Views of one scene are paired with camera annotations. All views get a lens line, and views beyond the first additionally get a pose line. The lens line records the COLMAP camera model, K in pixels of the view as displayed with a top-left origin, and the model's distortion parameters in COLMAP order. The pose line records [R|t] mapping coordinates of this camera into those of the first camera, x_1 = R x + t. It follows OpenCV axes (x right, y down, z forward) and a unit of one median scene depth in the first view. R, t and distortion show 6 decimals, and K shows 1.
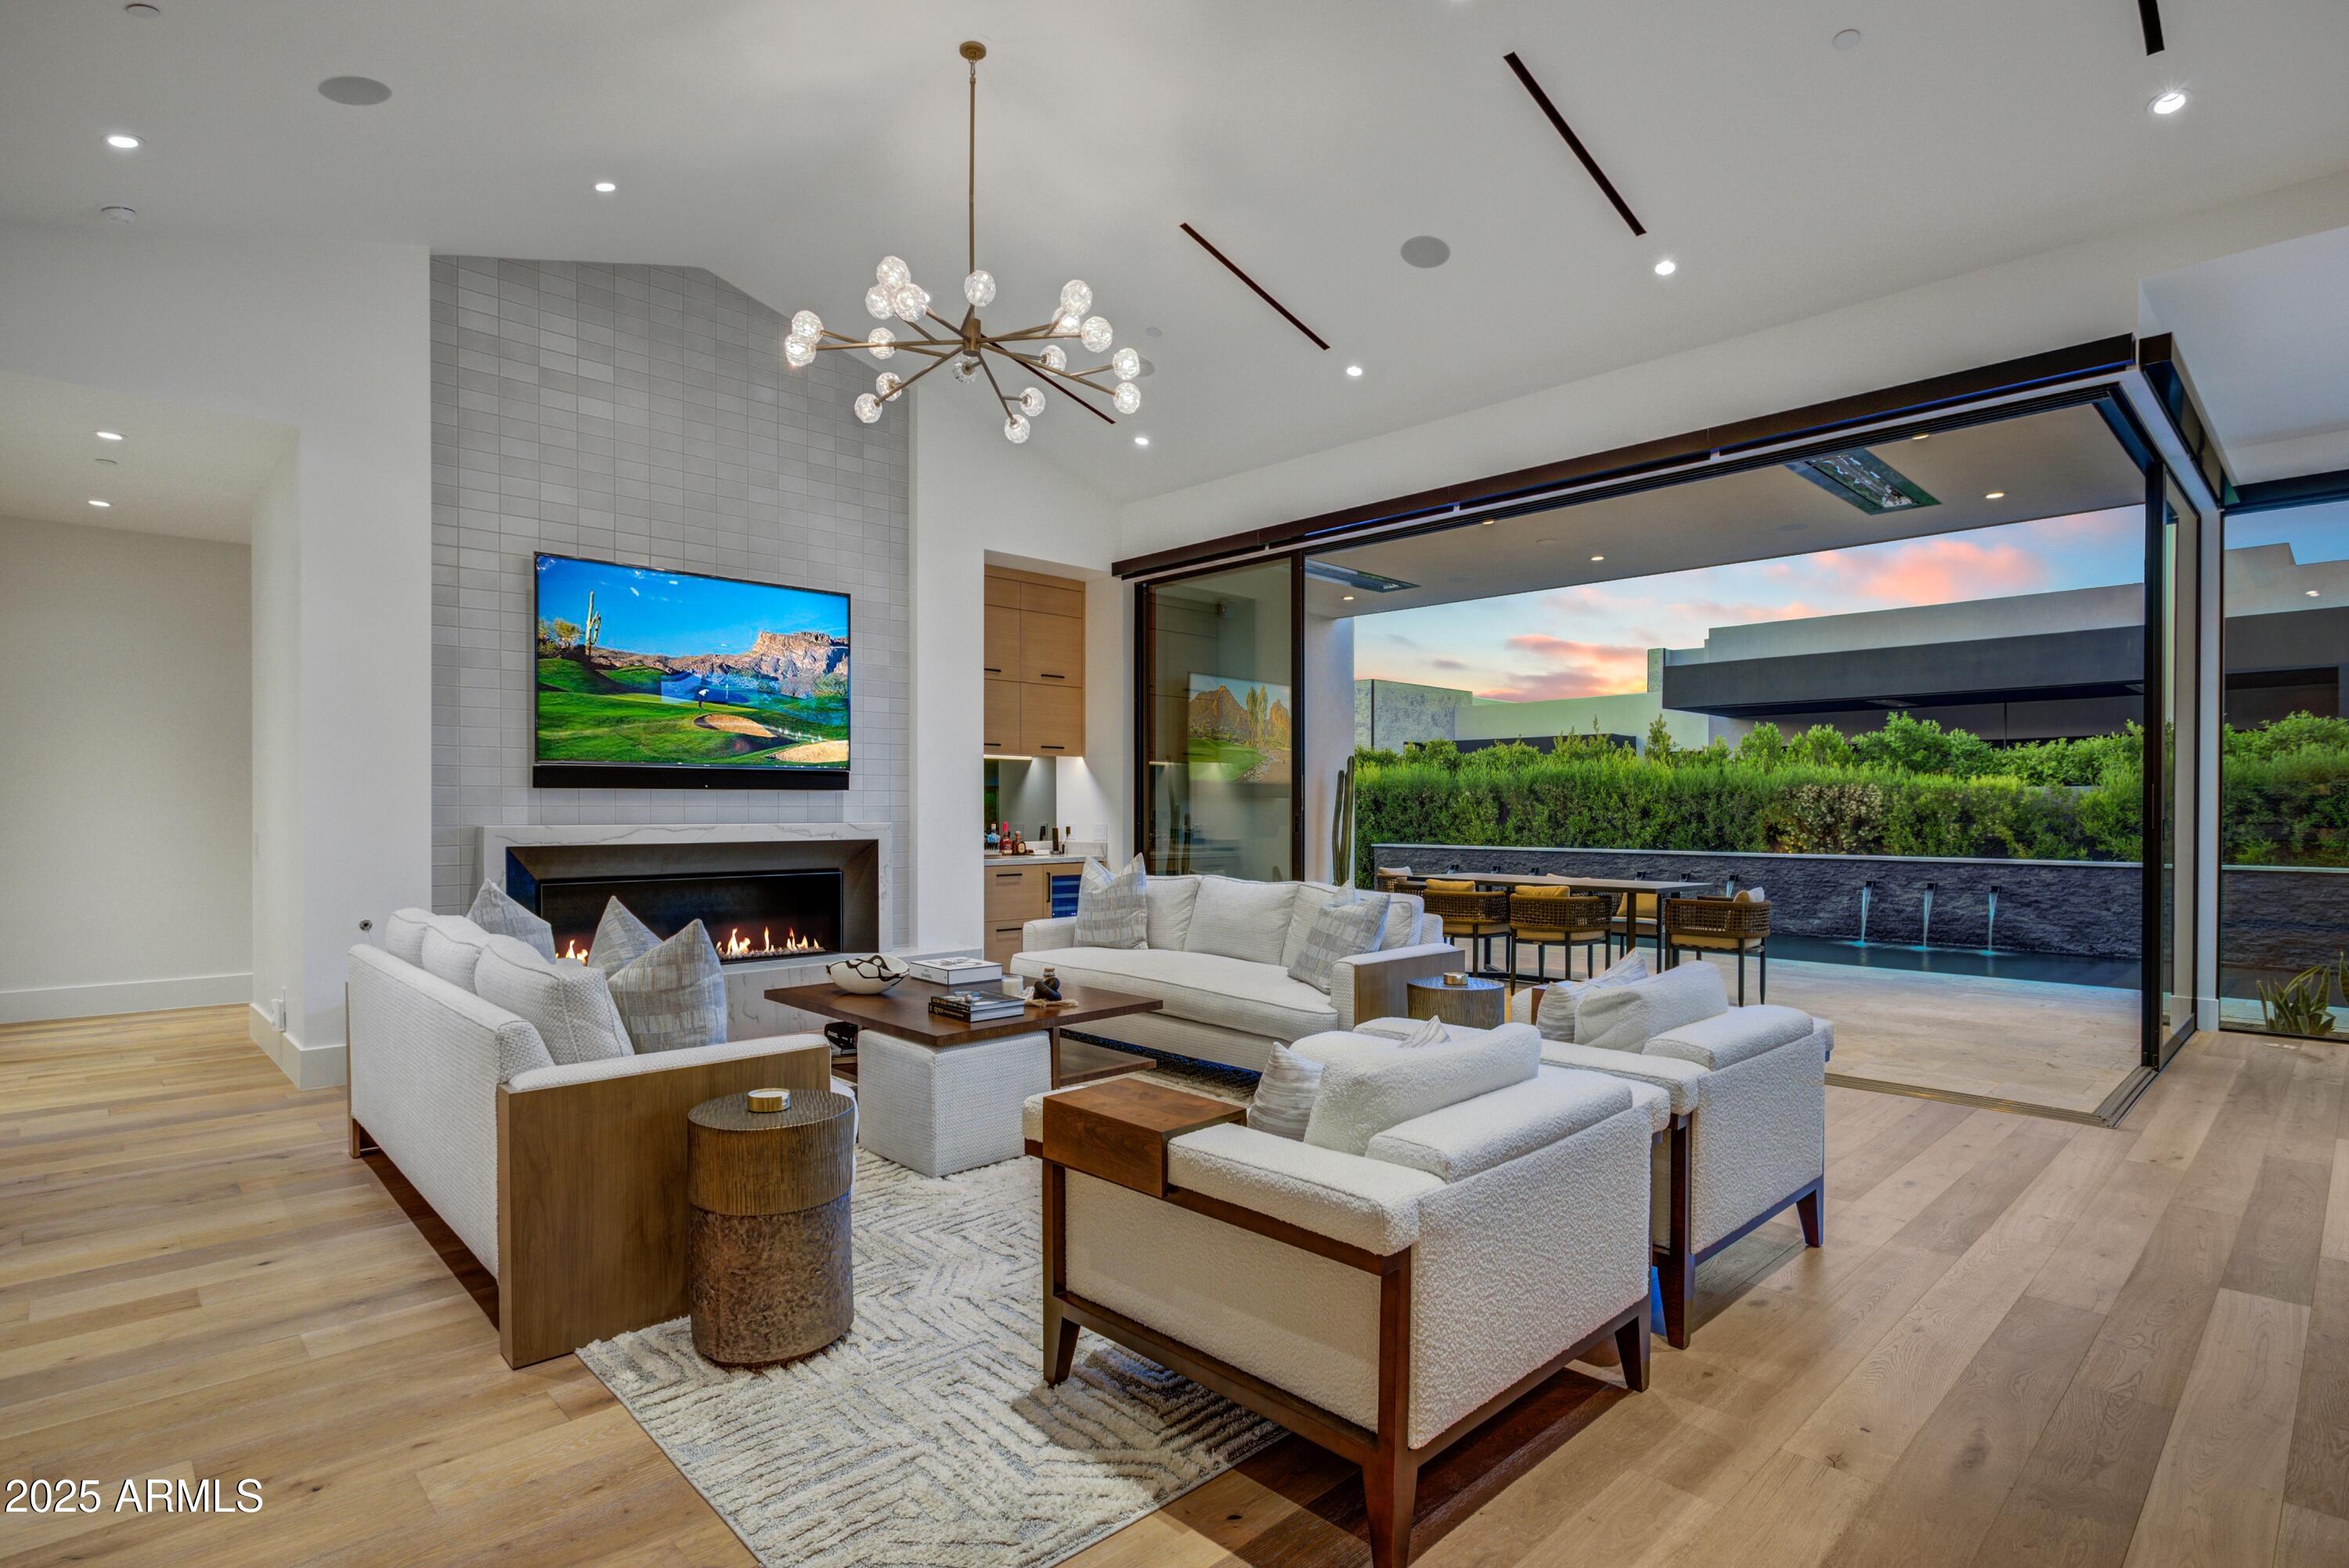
lens RADIAL K [[1162.6, 0, 1168.5], [0, 1162.6, 765.4], [0, 0, 1]] dist [0.000267, 0.001299]
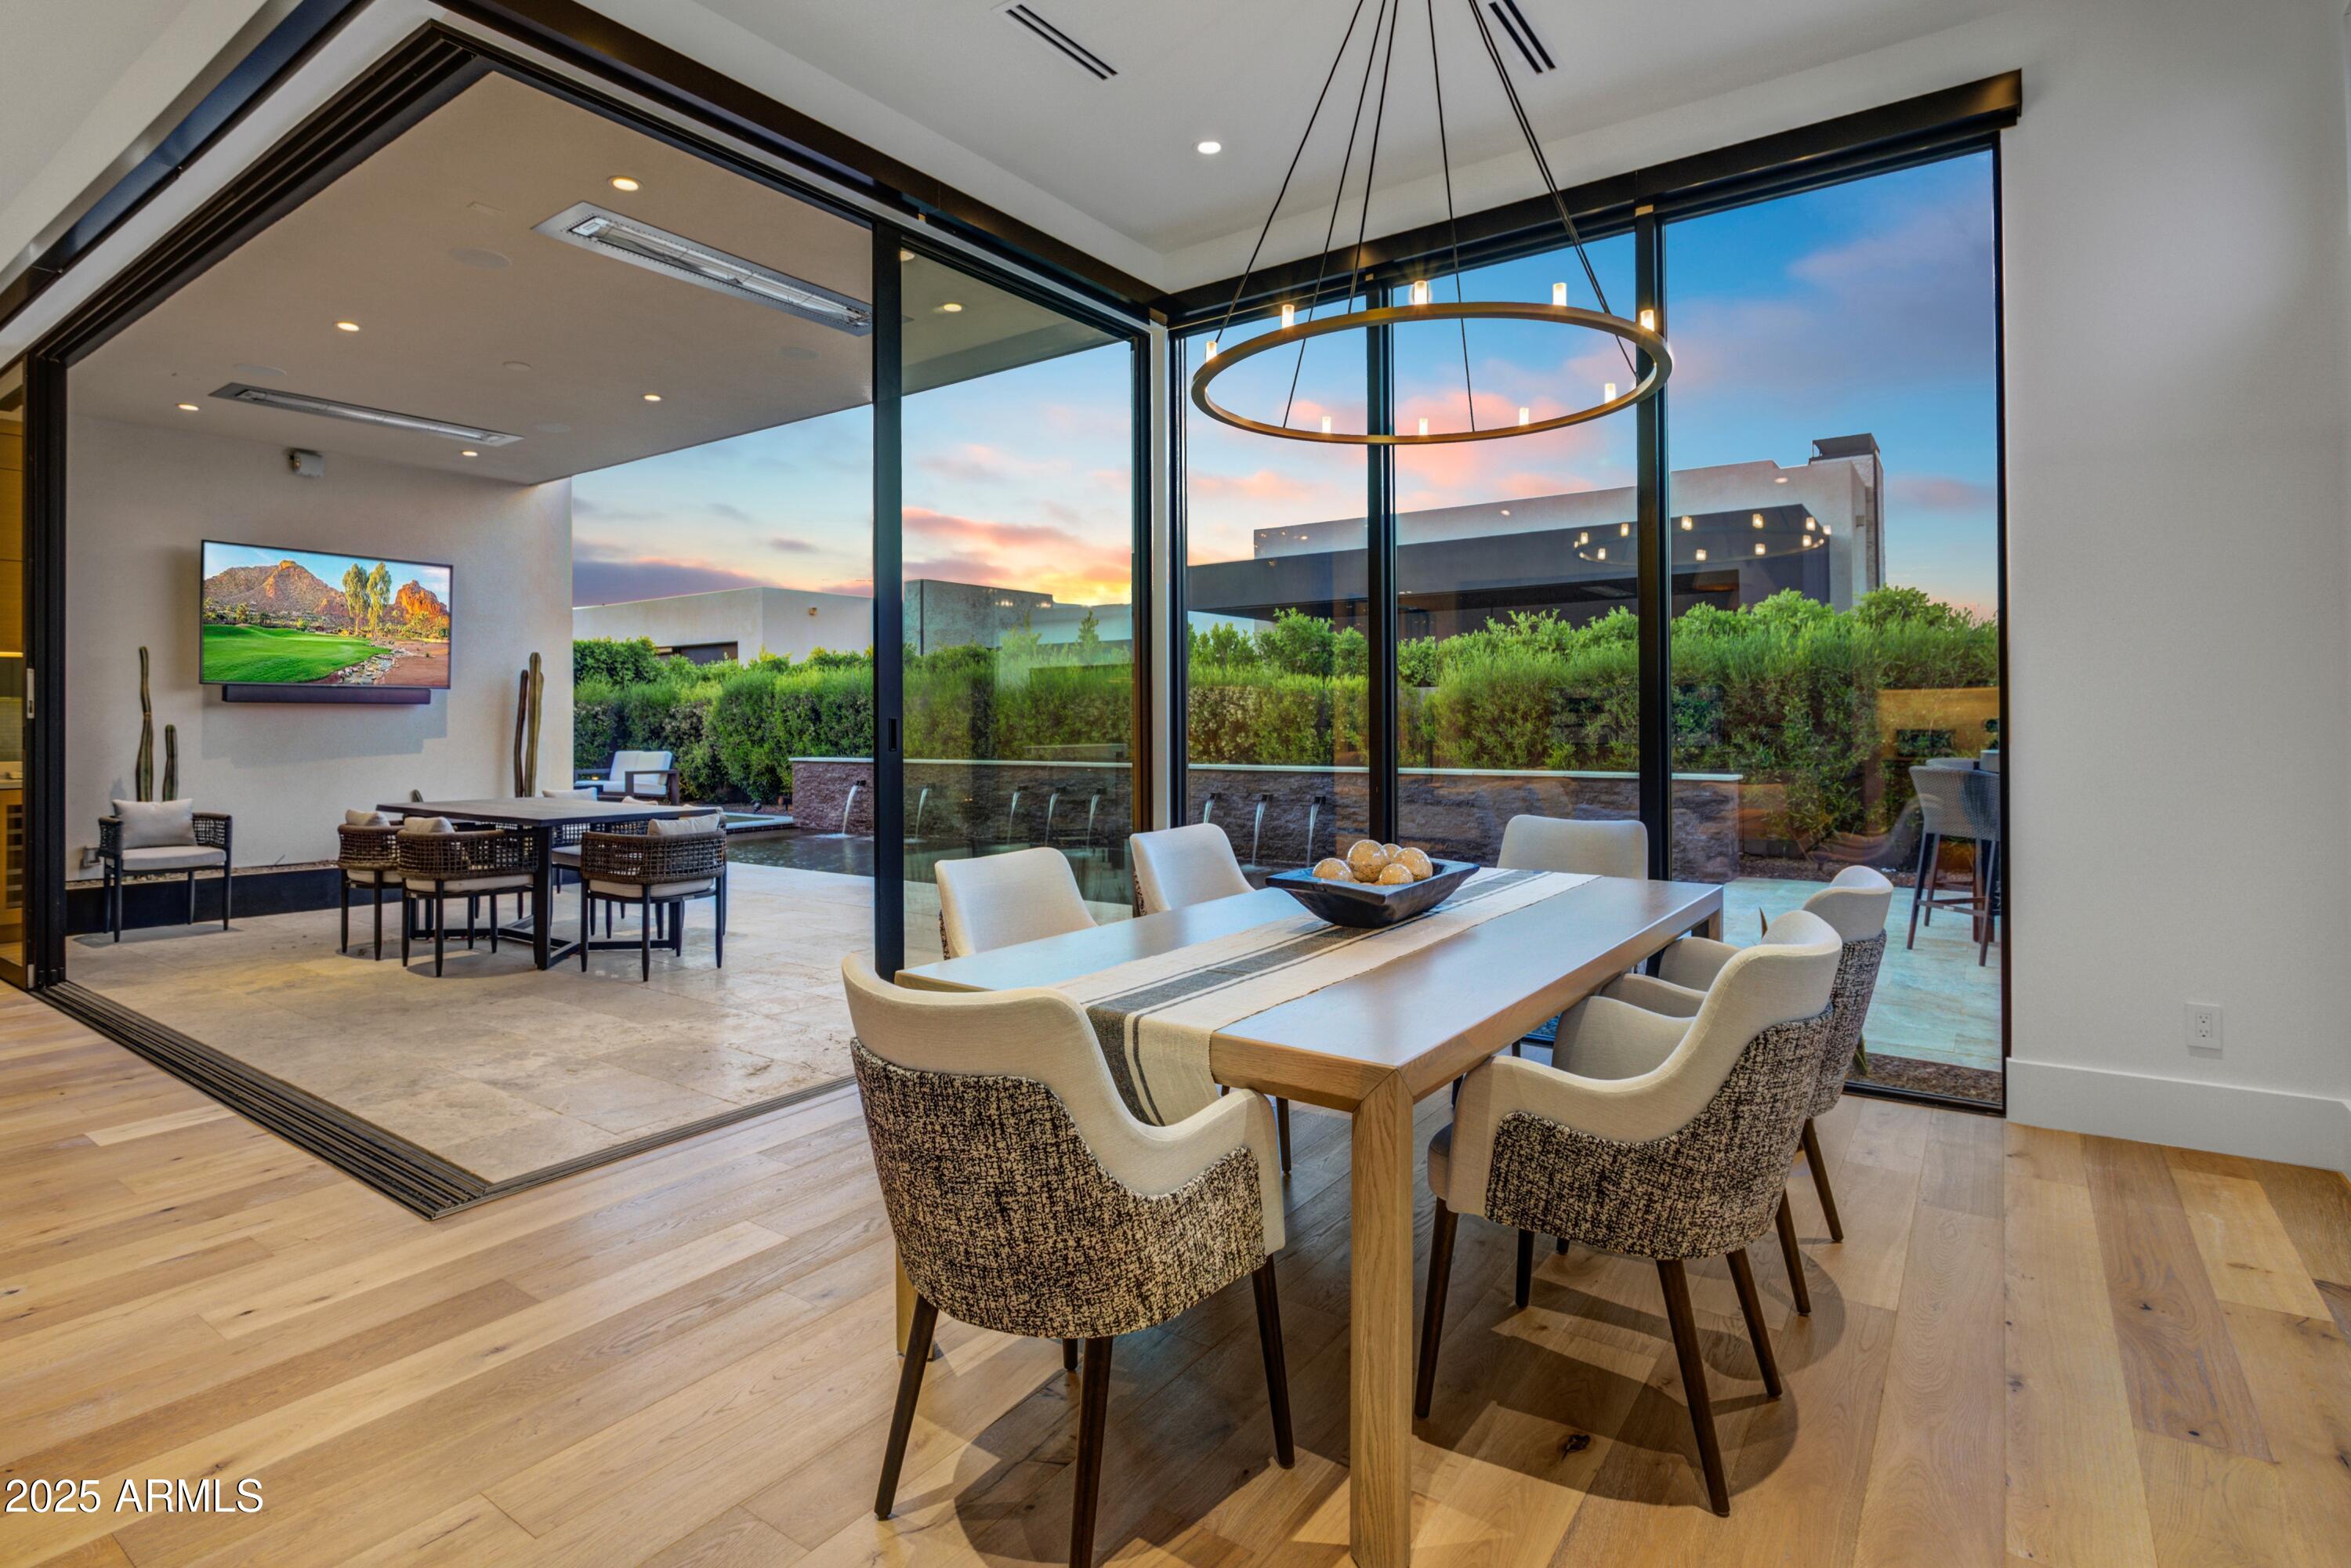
lens RADIAL K [[1163.7, 0, 1165.4], [0, 1163.7, 781.3], [0, 0, 1]] dist [0.000267, 0.001299]
pose [[0.981058, -0.016518, 0.193011, 0.375515], [-0.000438, 0.996167, 0.087475, 0.011172], [-0.193716, -0.085902, 0.977290, 0.123606]]
